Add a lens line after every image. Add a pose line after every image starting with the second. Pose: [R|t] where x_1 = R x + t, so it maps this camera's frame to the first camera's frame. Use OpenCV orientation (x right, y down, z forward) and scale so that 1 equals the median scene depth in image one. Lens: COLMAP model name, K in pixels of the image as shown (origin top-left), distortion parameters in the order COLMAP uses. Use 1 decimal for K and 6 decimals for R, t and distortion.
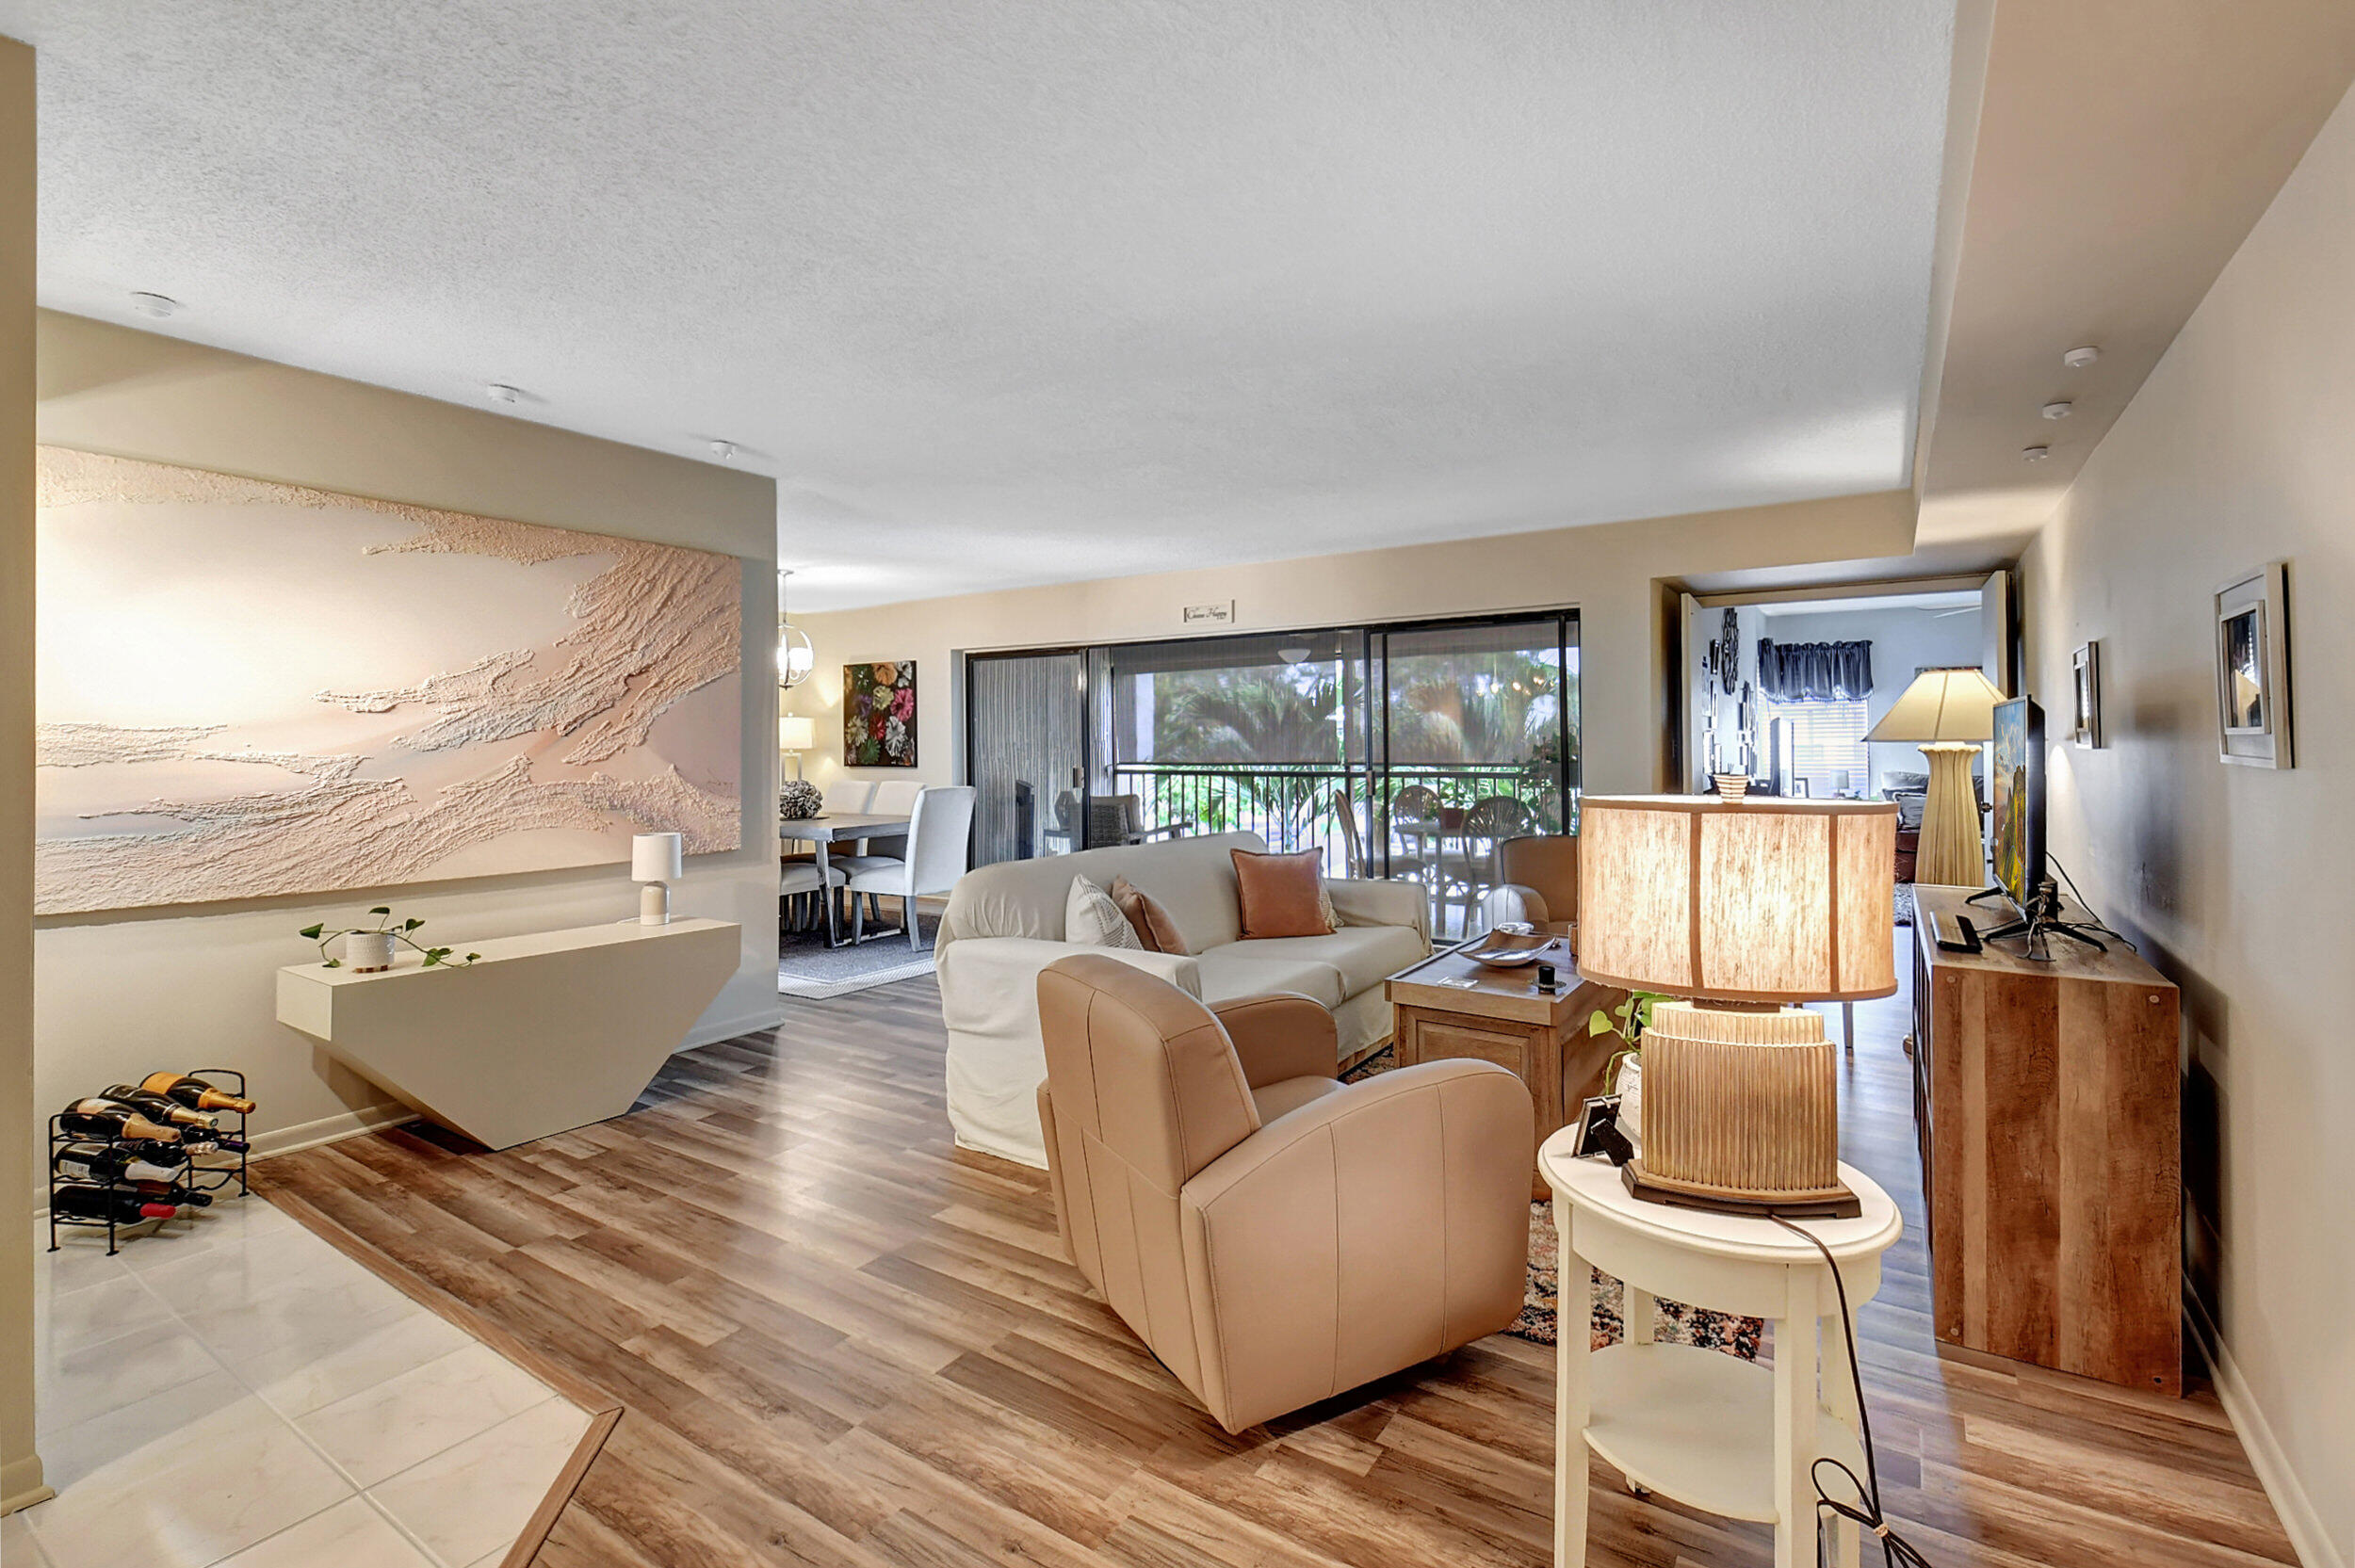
lens RADIAL K [[1062.9, 0, 1175.9], [0, 1062.9, 746.8], [0, 0, 1]] dist [0.029929, -0.024438]
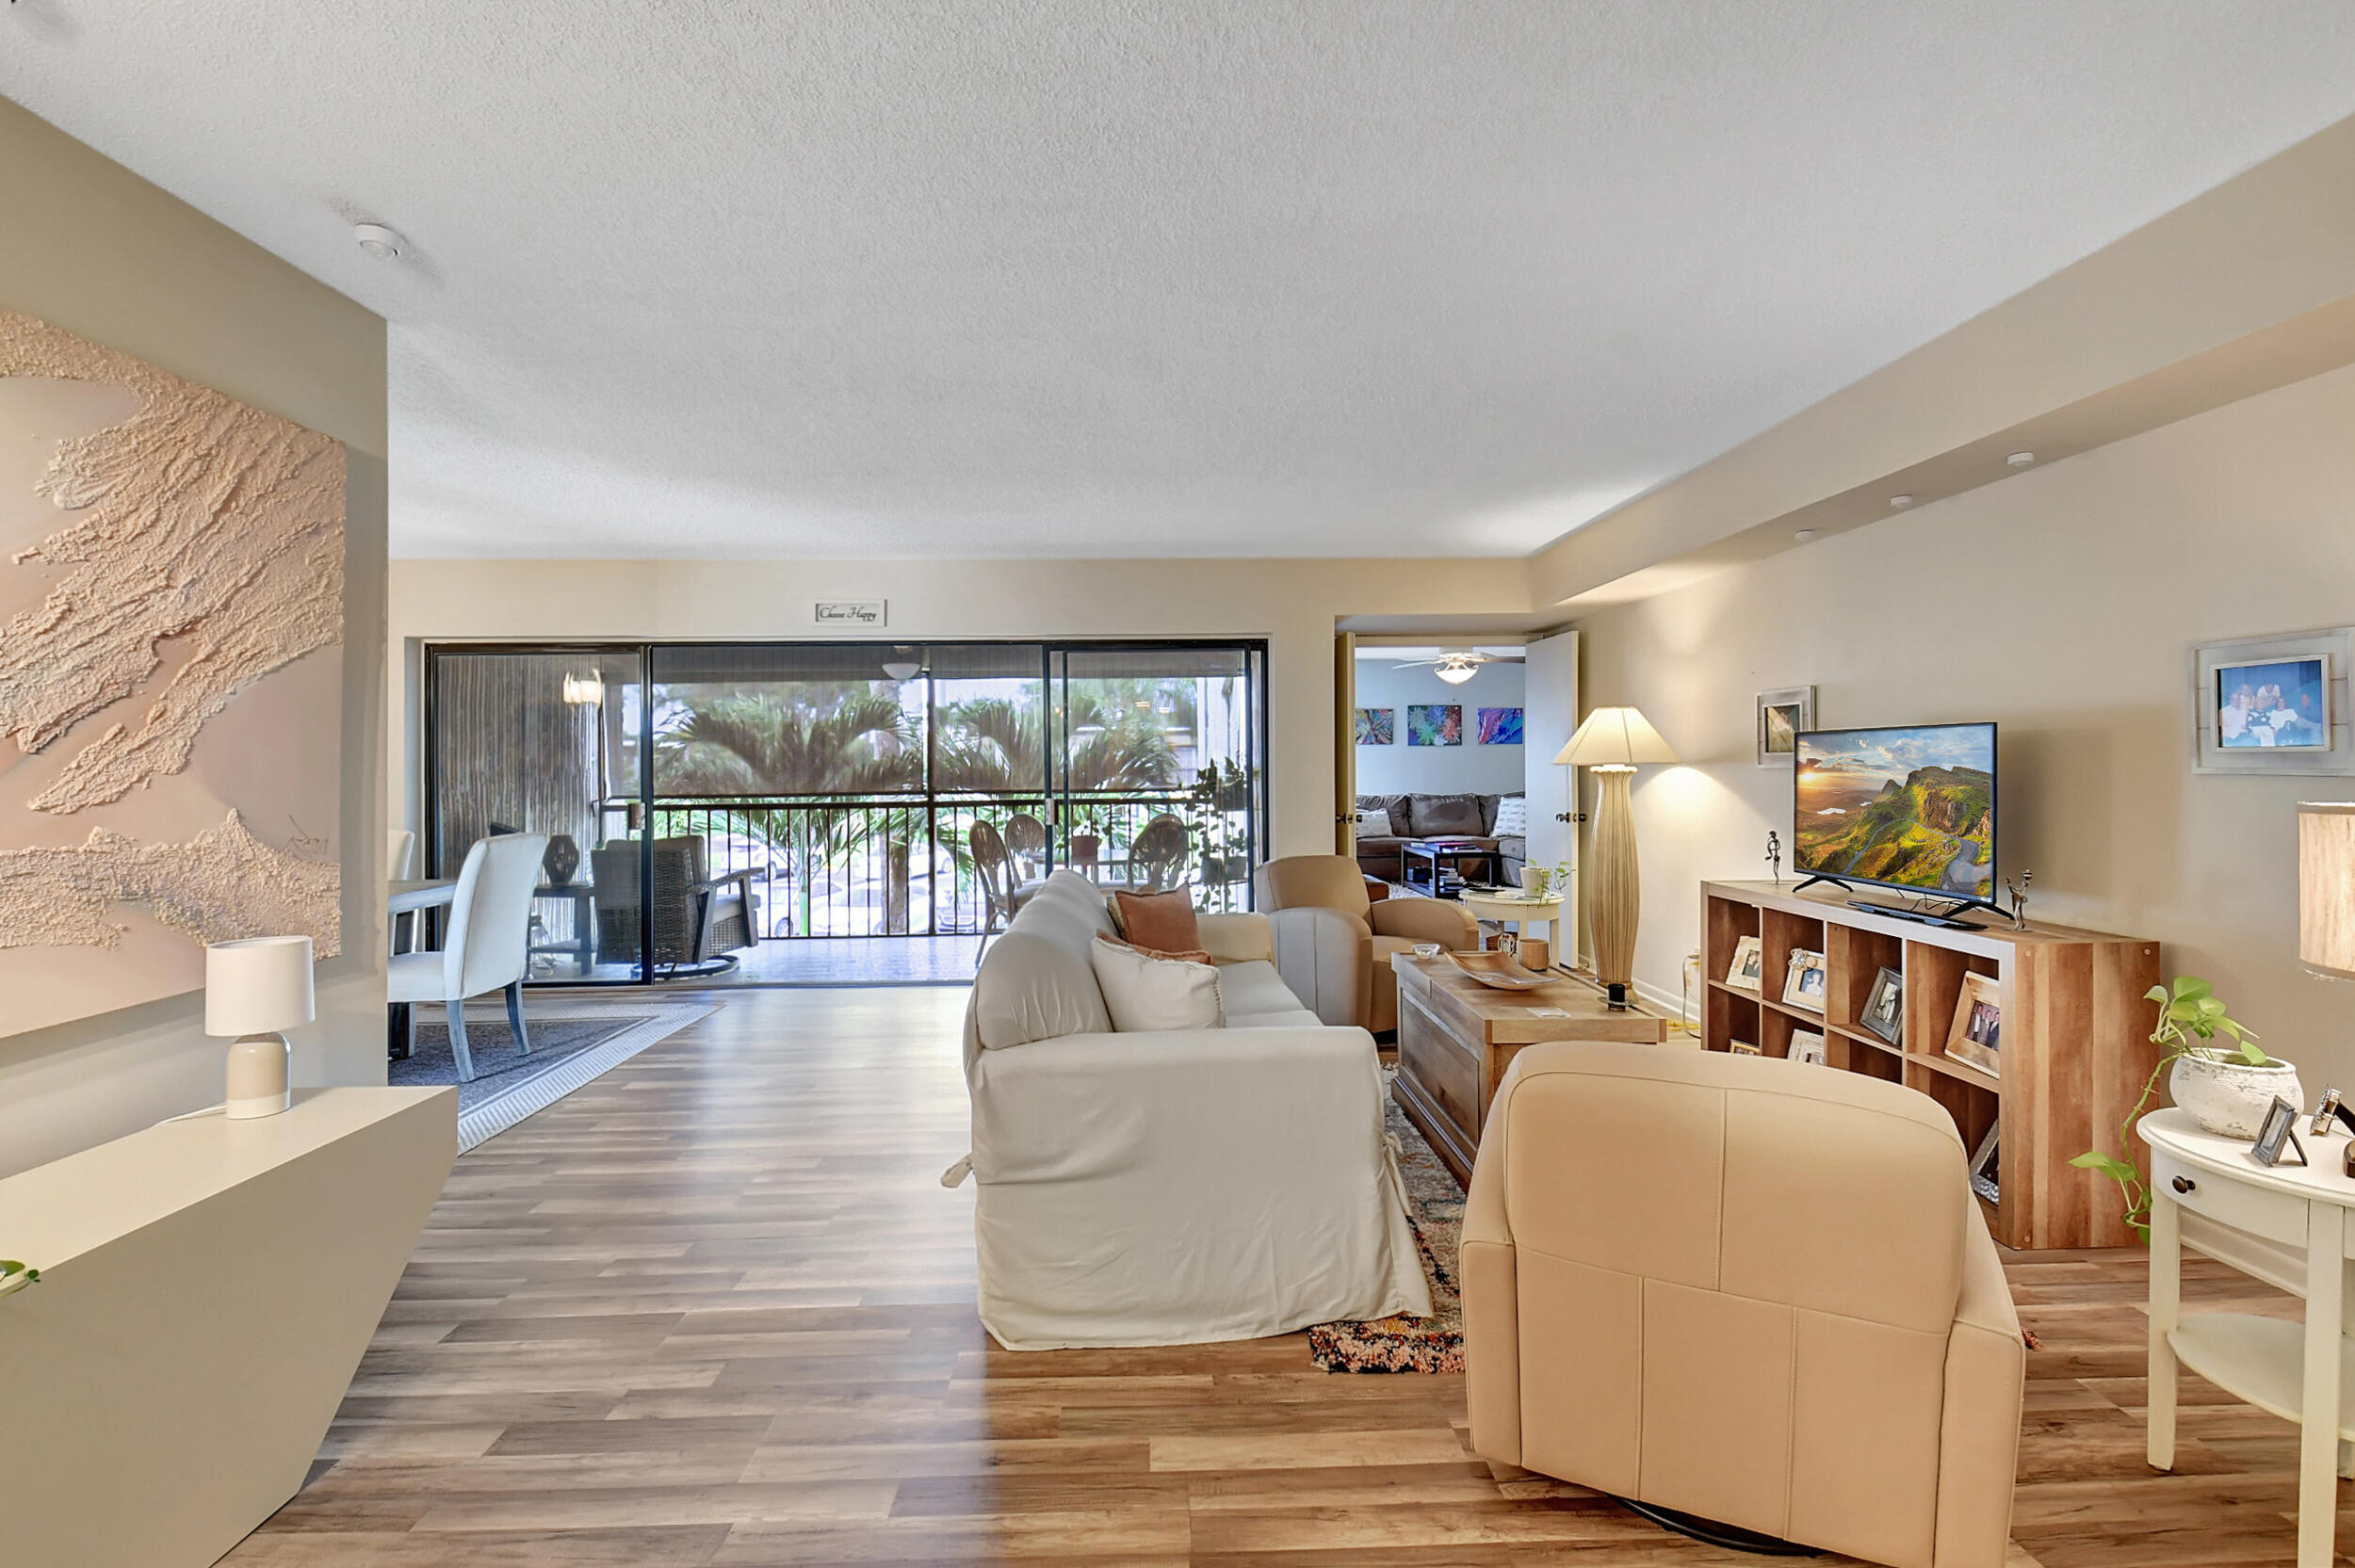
lens RADIAL K [[1043.0, 0, 1146.2], [0, 1043.0, 781.8], [0, 0, 1]] dist [0.025941, -0.023014]
pose [[0.815904, -0.010240, 0.578097, -0.409355], [0.007278, 0.999946, 0.007440, 0.002543], [-0.578141, -0.001864, 0.815934, 0.314770]]
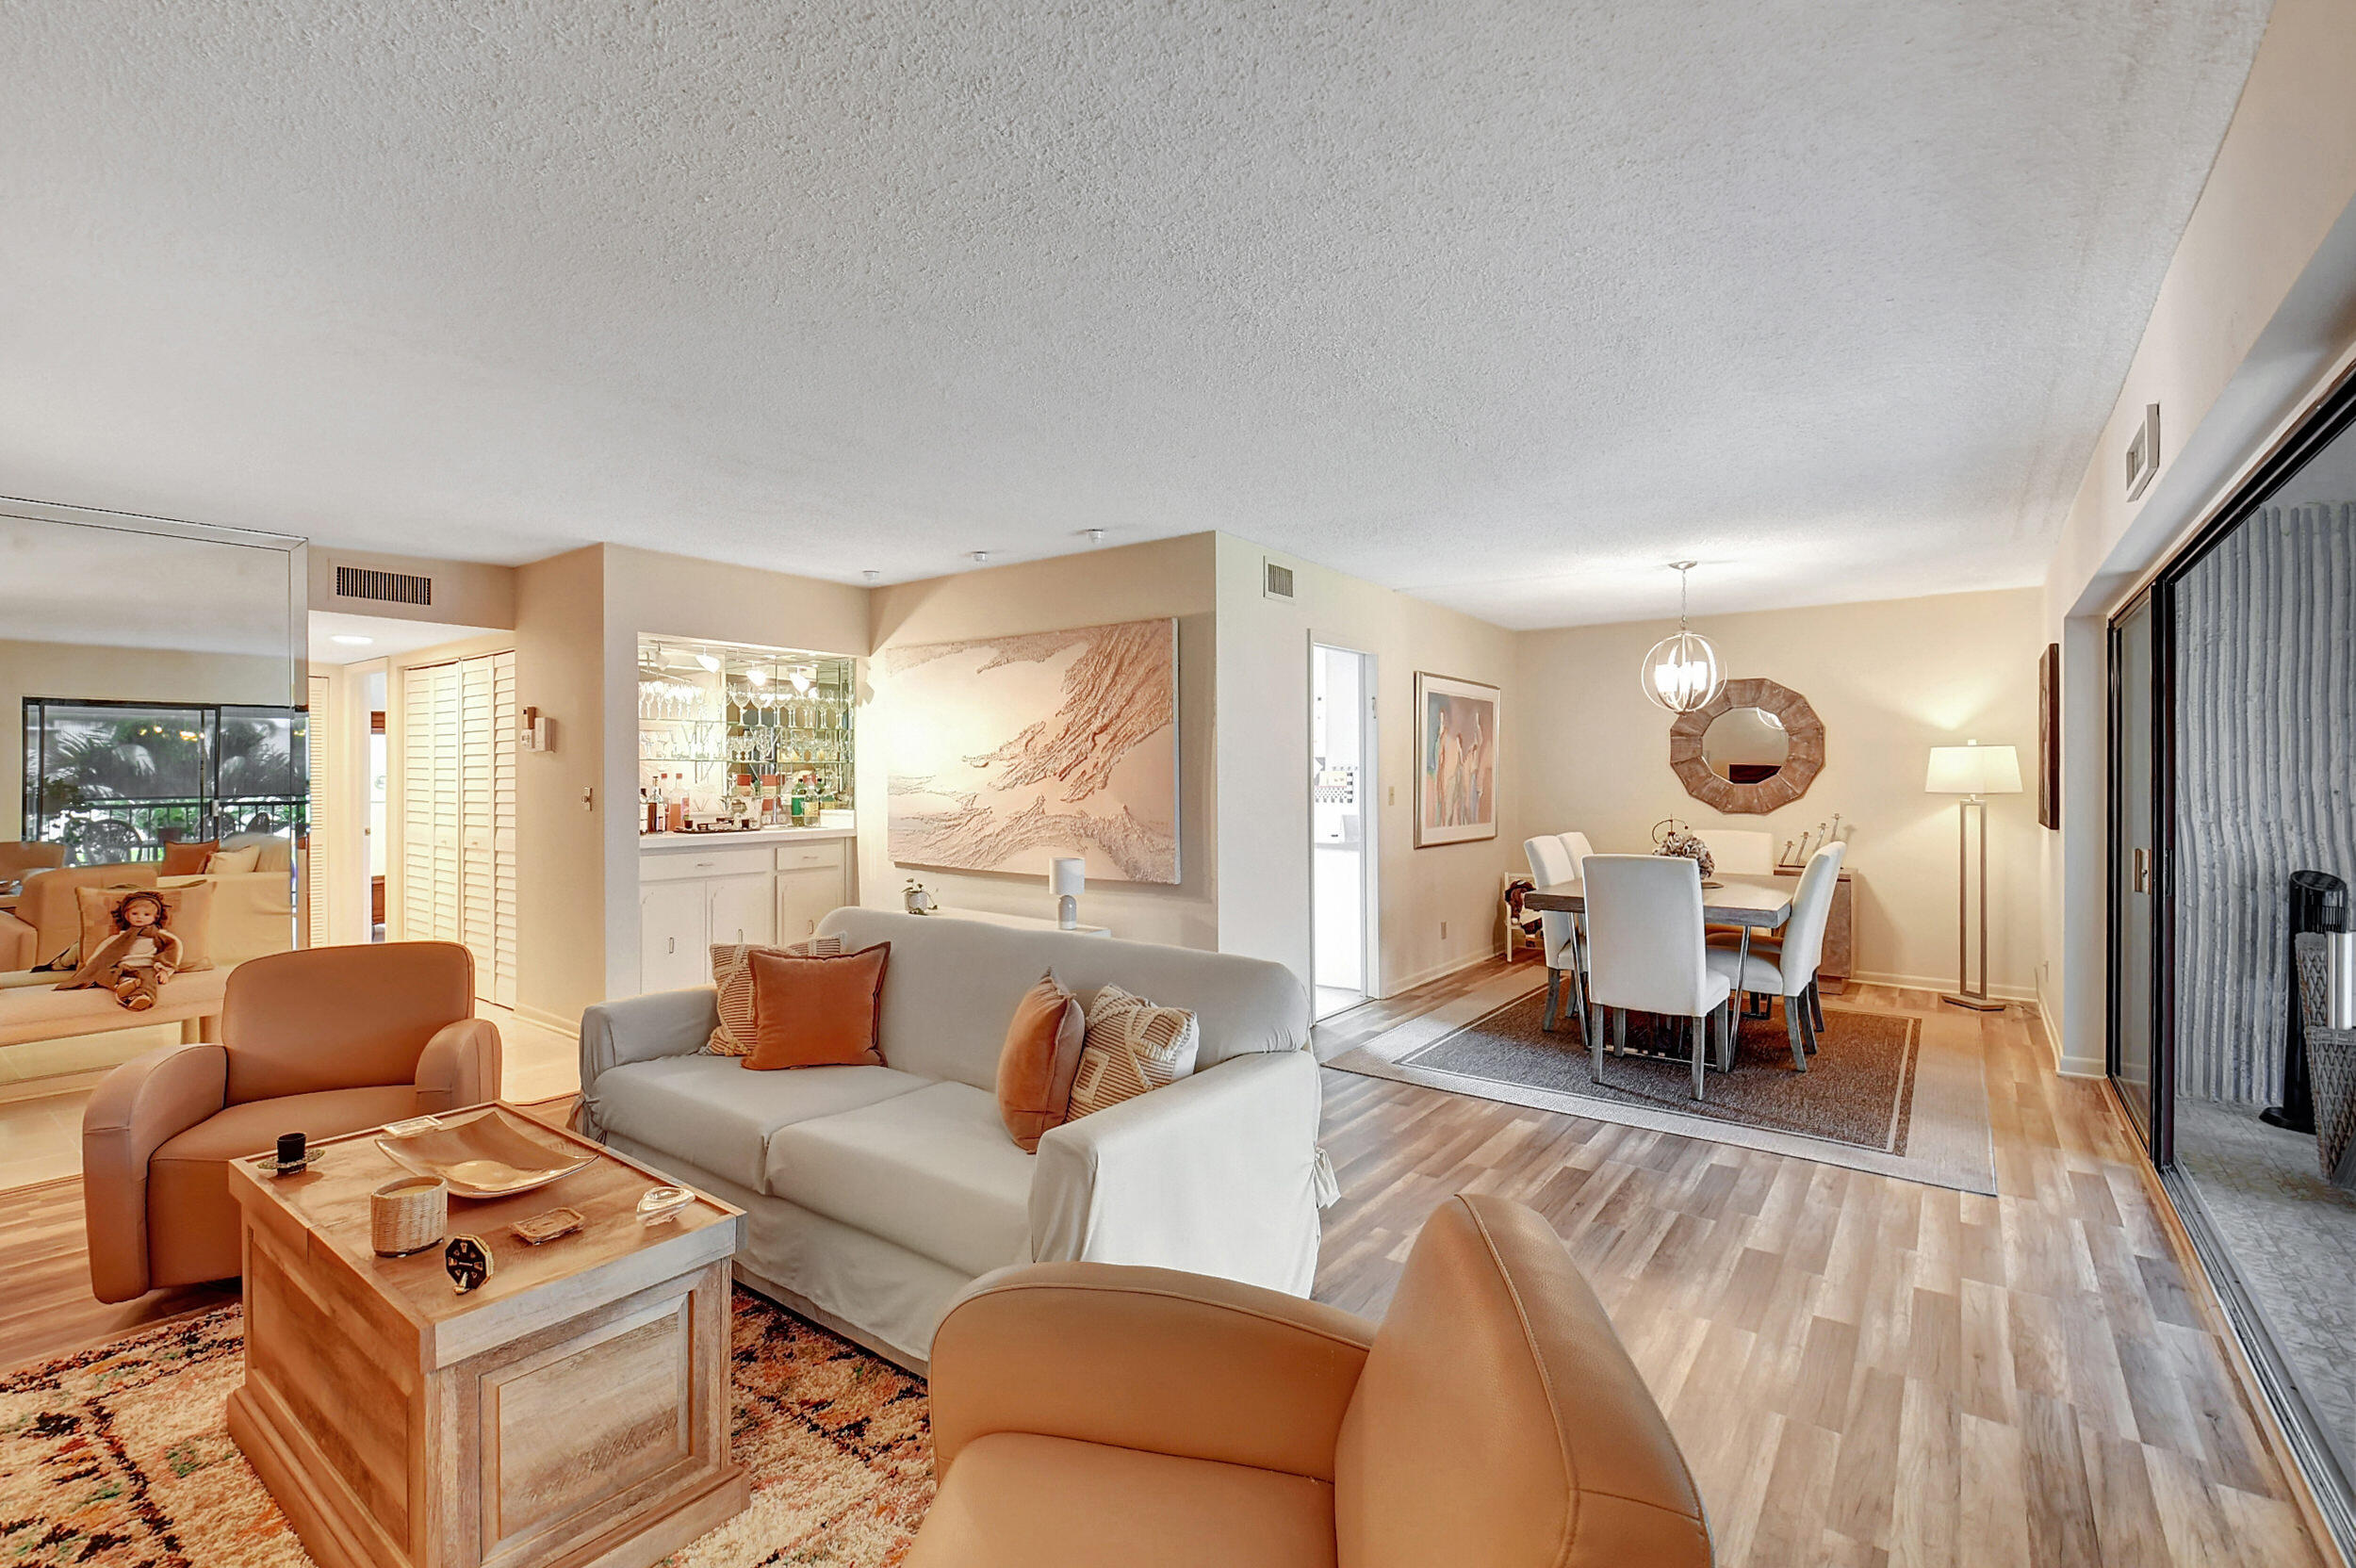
lens RADIAL K [[1043.5, 0, 1146.7], [0, 1043.5, 781.8], [0, 0, 1]] dist [0.025941, -0.023014]
pose [[-0.067584, 0.012070, -0.997641, 0.715438], [-0.002483, 0.999922, 0.012266, -0.023911], [0.997711, 0.003306, -0.067548, 1.119090]]
